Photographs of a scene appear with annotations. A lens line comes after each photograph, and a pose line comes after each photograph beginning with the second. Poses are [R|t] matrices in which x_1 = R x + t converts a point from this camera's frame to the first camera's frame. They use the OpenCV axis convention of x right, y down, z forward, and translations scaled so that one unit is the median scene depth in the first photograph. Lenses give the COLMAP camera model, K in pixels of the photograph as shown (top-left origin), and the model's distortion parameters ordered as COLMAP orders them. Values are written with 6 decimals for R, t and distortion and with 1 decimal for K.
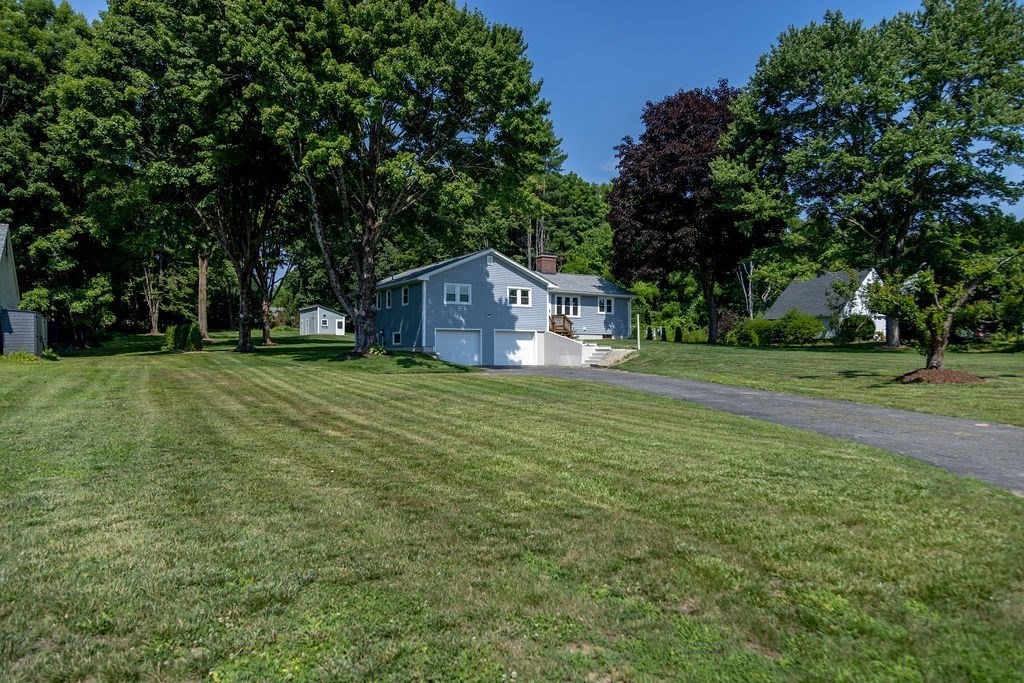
lens RADIAL K [[704.3, 0, 512.0], [0, 704.3, 341.5], [0, 0, 1]] dist [0.000368, -0.000845]
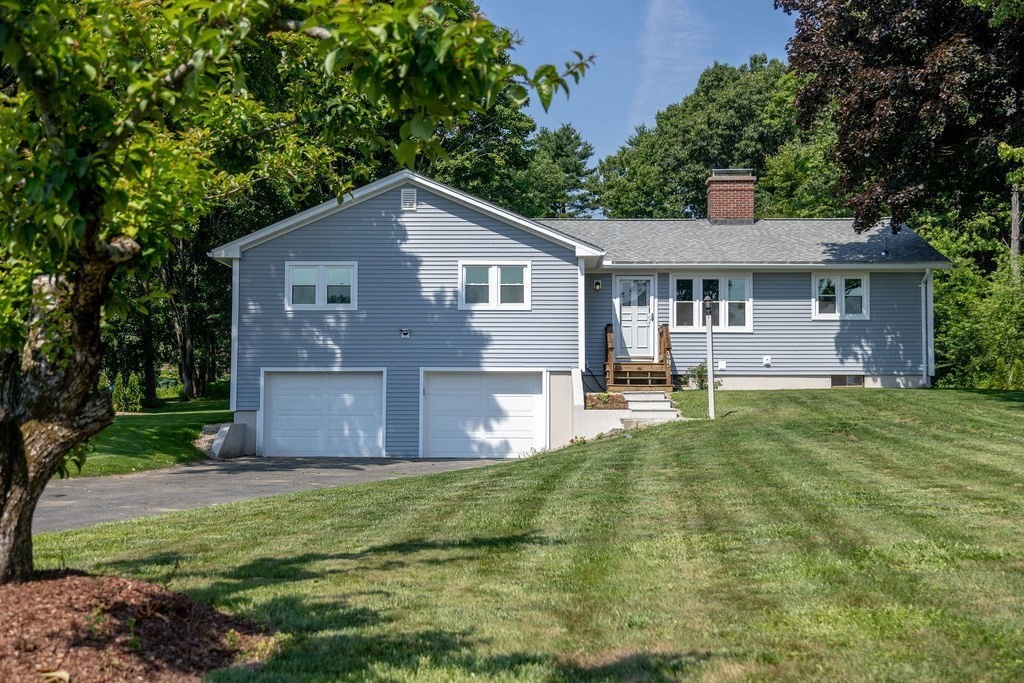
lens RADIAL K [[1292.1, 0, 512.0], [0, 1292.1, 341.5], [0, 0, 1]] dist [-0.006455, -0.004158]
pose [[0.826098, -0.031711, -0.562634, 0.424047], [0.008432, 0.998999, -0.043924, 0.000619], [0.563464, 0.031541, 0.825538, 0.404211]]
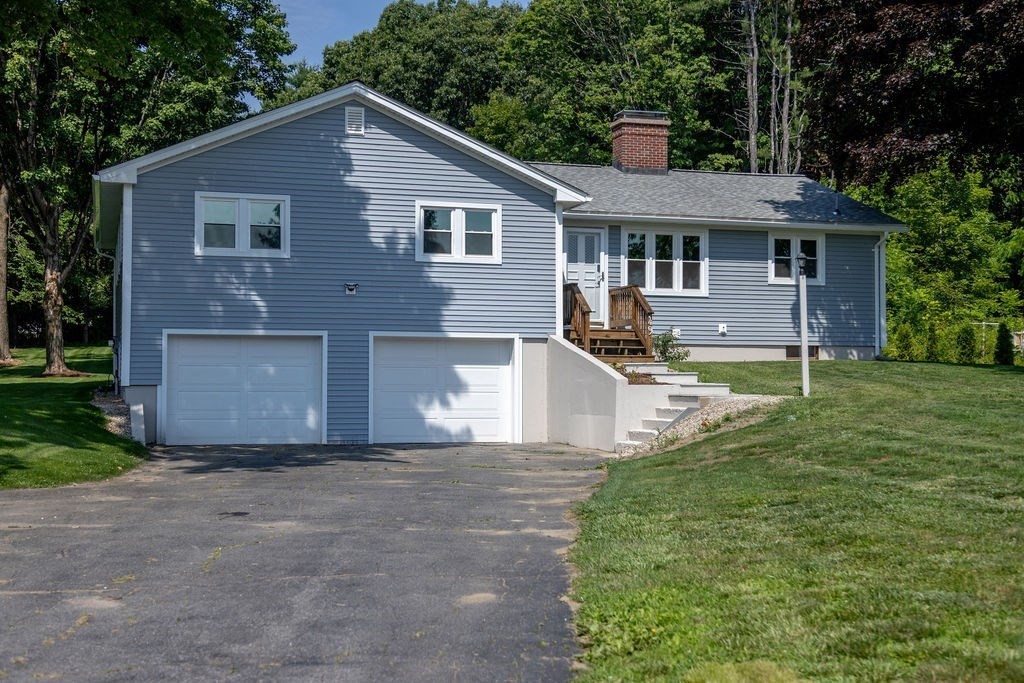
lens RADIAL K [[1368.2, 0, 512.0], [0, 1368.2, 341.5], [0, 0, 1]] dist [0.035275, 0.042411]
pose [[0.965508, -0.006118, -0.260301, 0.197039], [0.002396, 0.999890, -0.014615, -0.003401], [0.260362, 0.013487, 0.965417, 0.395527]]
